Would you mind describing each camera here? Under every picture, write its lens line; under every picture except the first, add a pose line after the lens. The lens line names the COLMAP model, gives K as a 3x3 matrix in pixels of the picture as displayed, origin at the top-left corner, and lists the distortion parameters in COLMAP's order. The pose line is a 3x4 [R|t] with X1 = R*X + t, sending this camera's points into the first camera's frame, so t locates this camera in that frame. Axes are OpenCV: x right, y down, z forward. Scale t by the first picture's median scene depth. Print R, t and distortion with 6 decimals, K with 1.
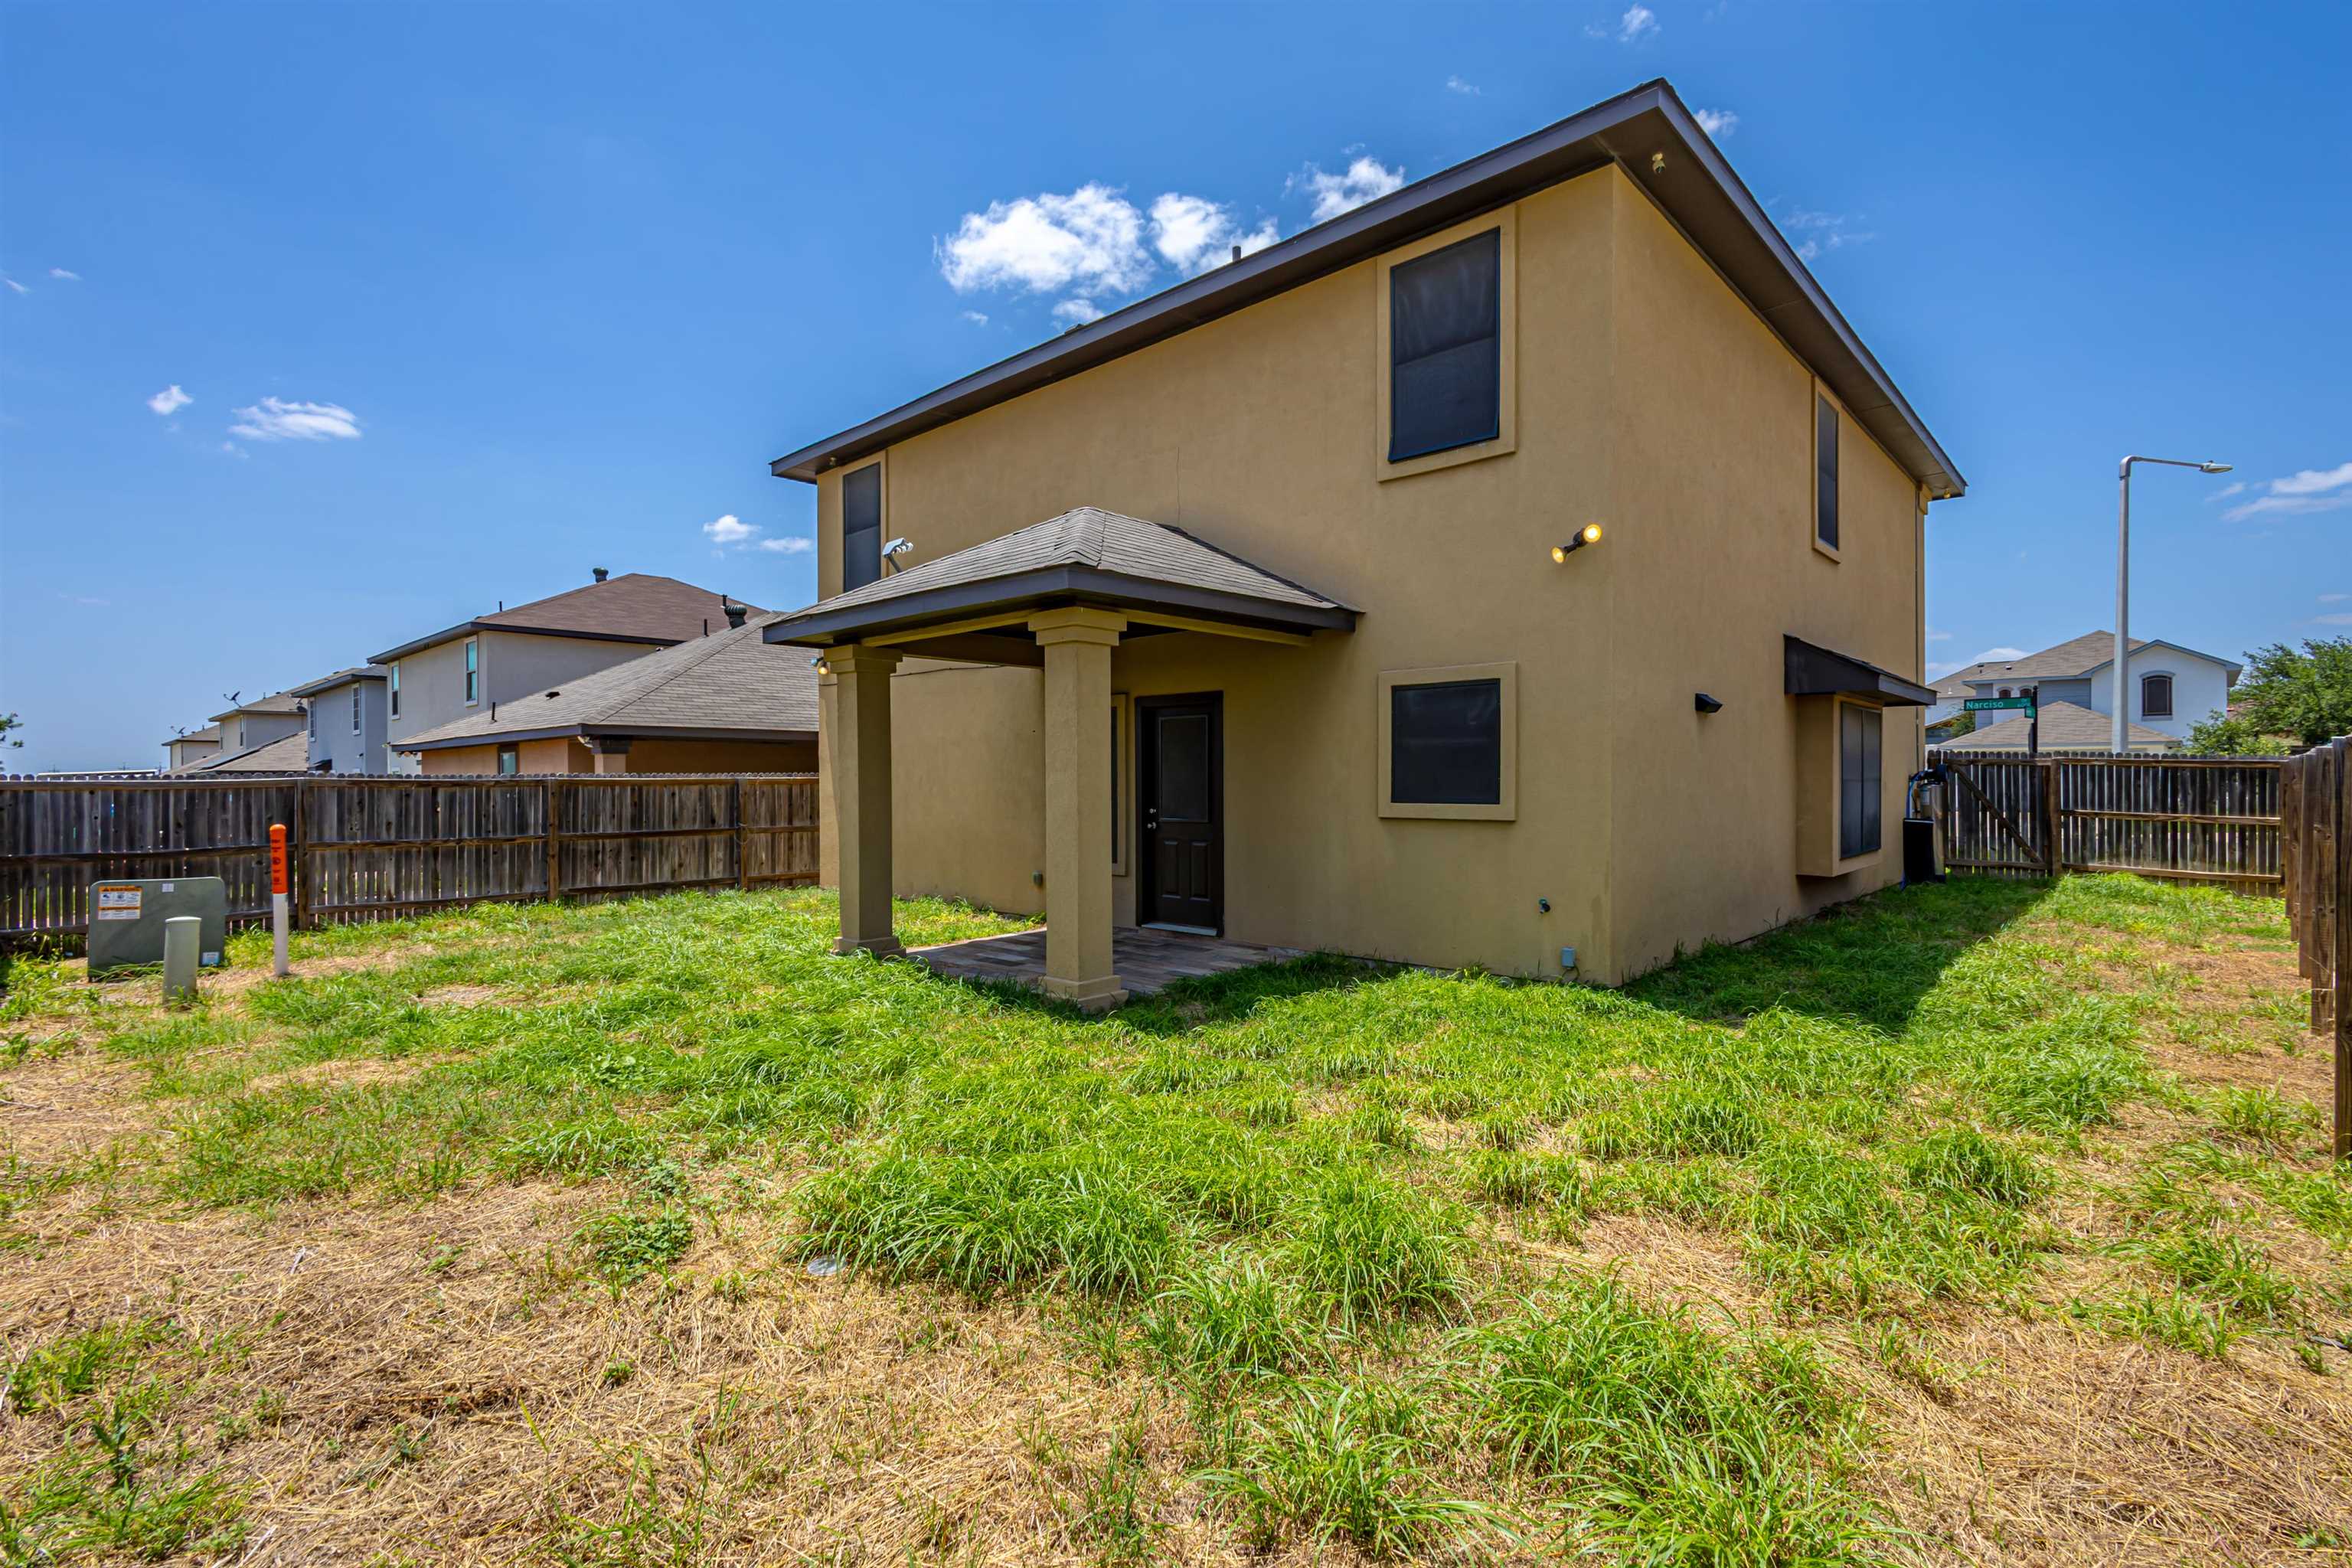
lens RADIAL K [[1074.8, 0, 1178.4], [0, 1074.8, 785.8], [0, 0, 1]] dist [0.008327, -0.002057]
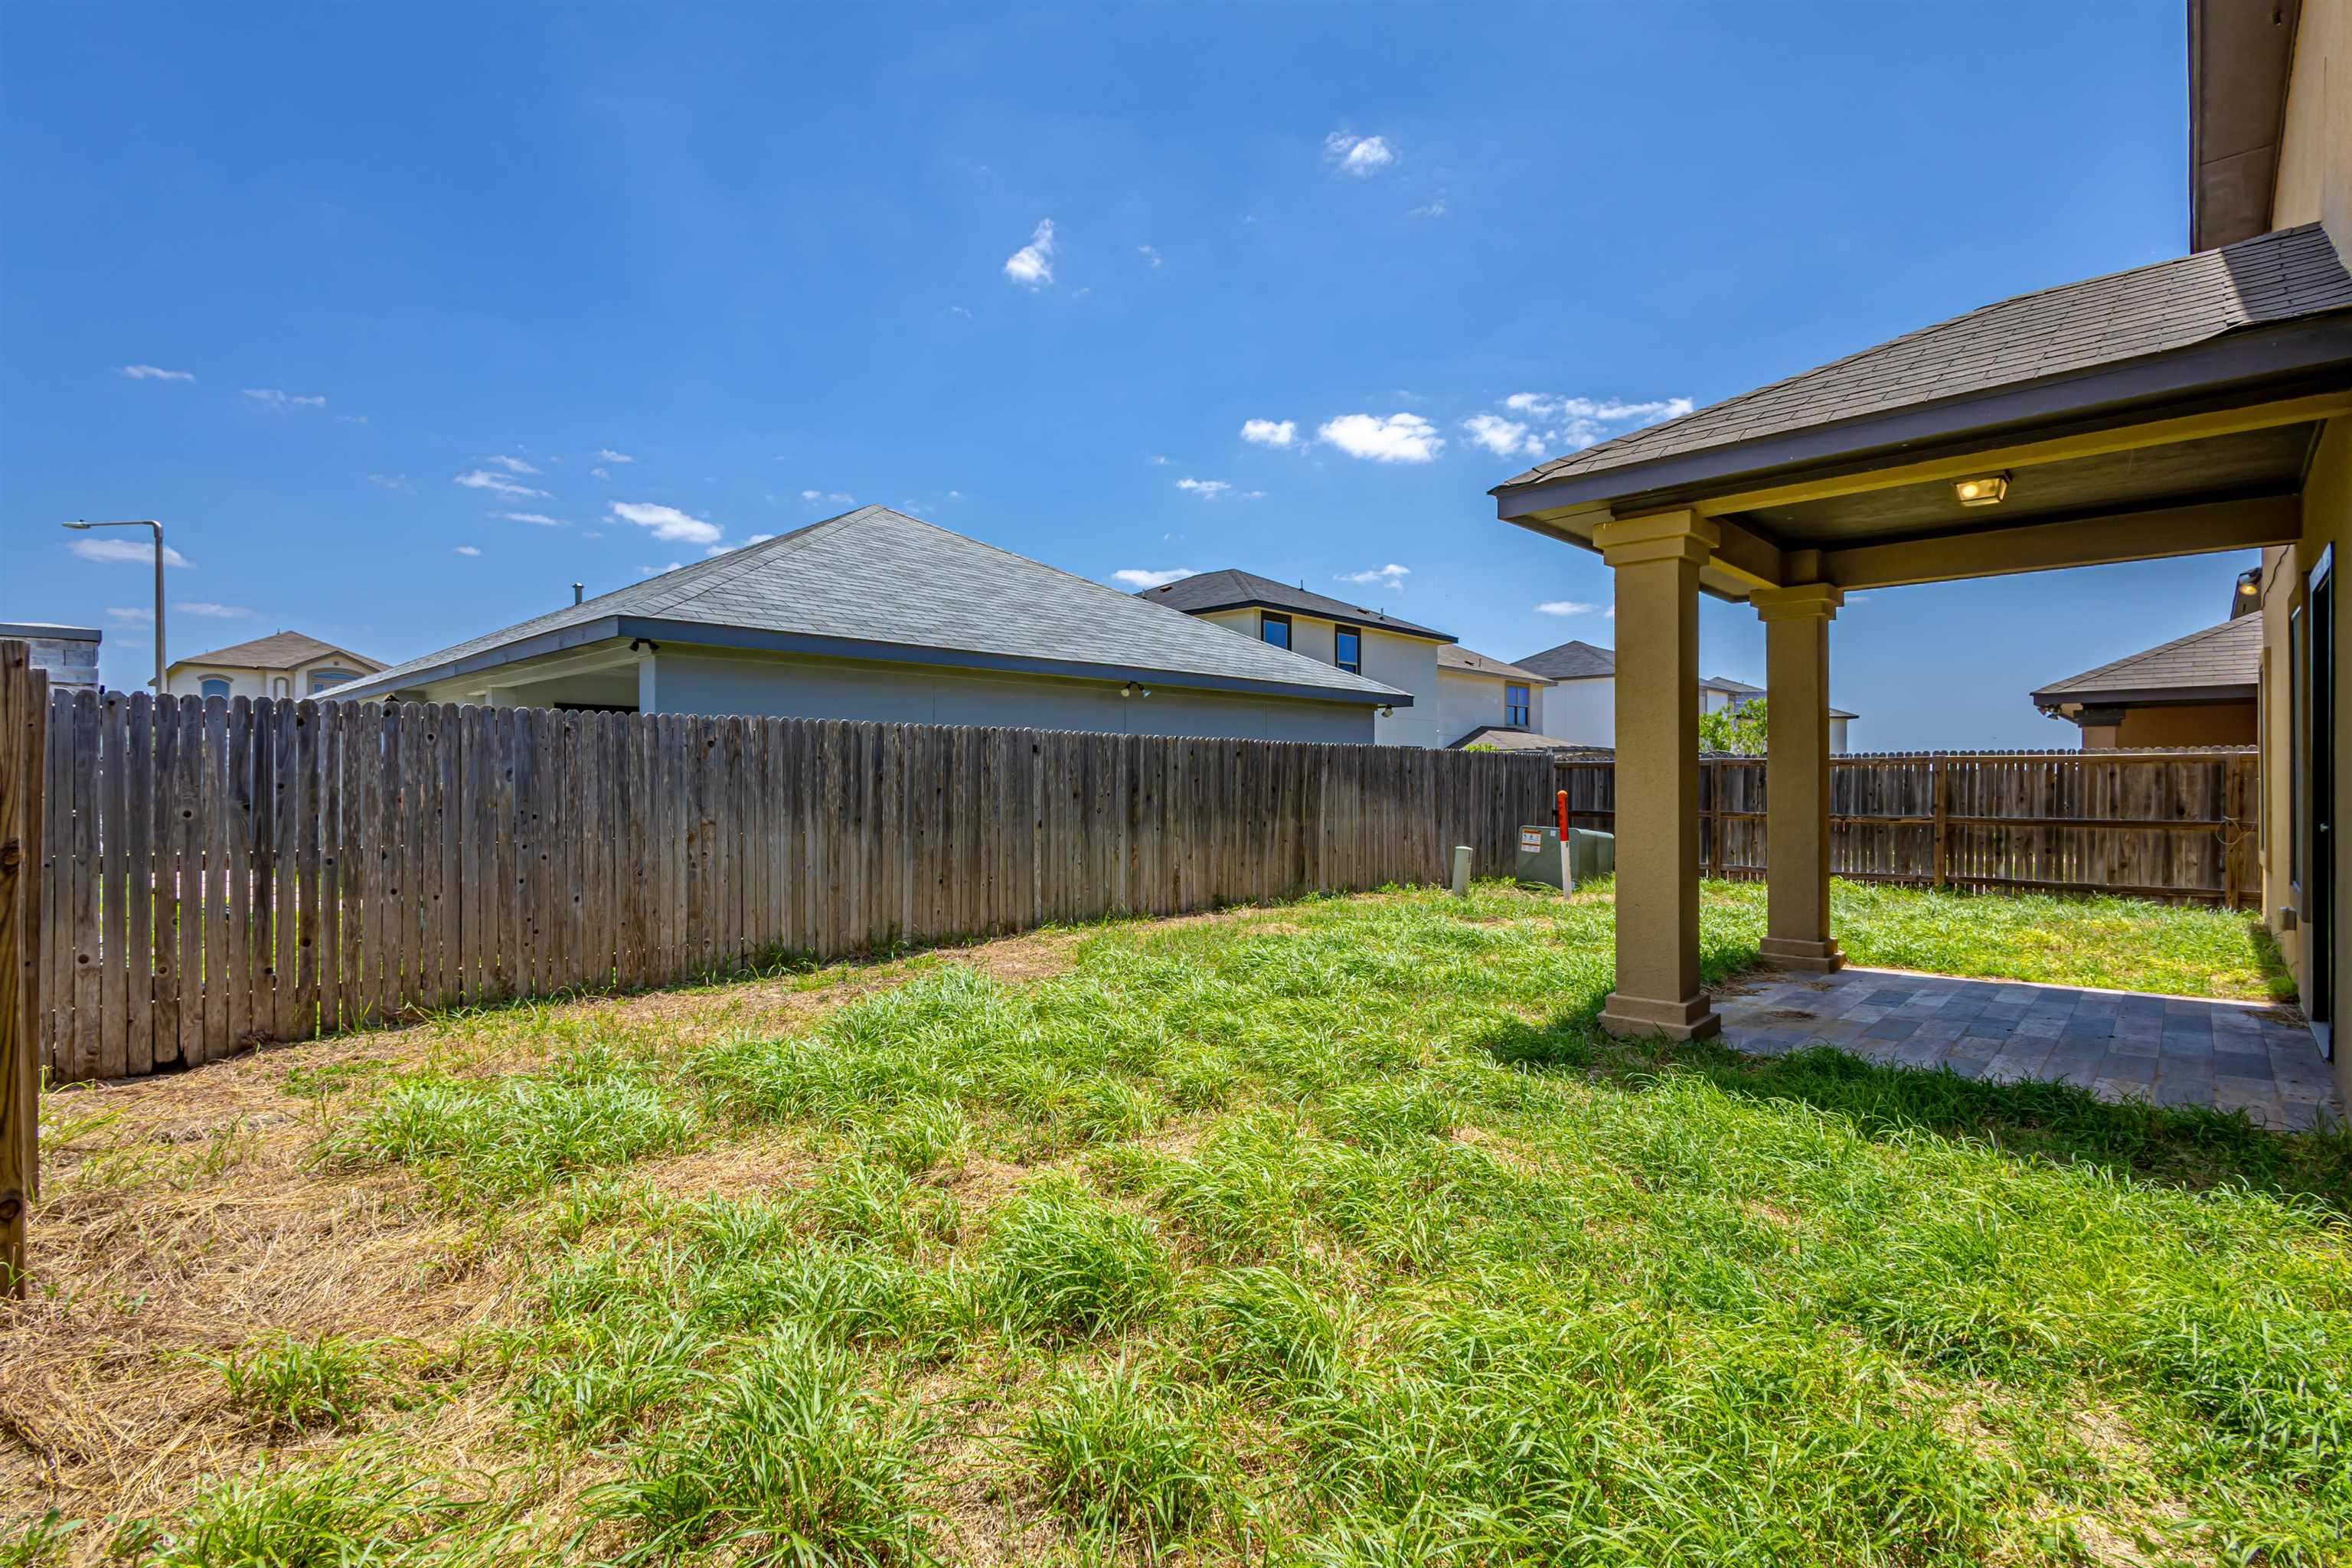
lens RADIAL K [[1074.8, 0, 1178.2], [0, 1074.8, 777.2], [0, 0, 1]] dist [0.008327, -0.002057]
pose [[-0.011977, 0.003146, -0.999923, 0.345954], [-0.003716, 0.999988, 0.003191, 0.010359], [0.999921, 0.003754, -0.011965, 0.338826]]
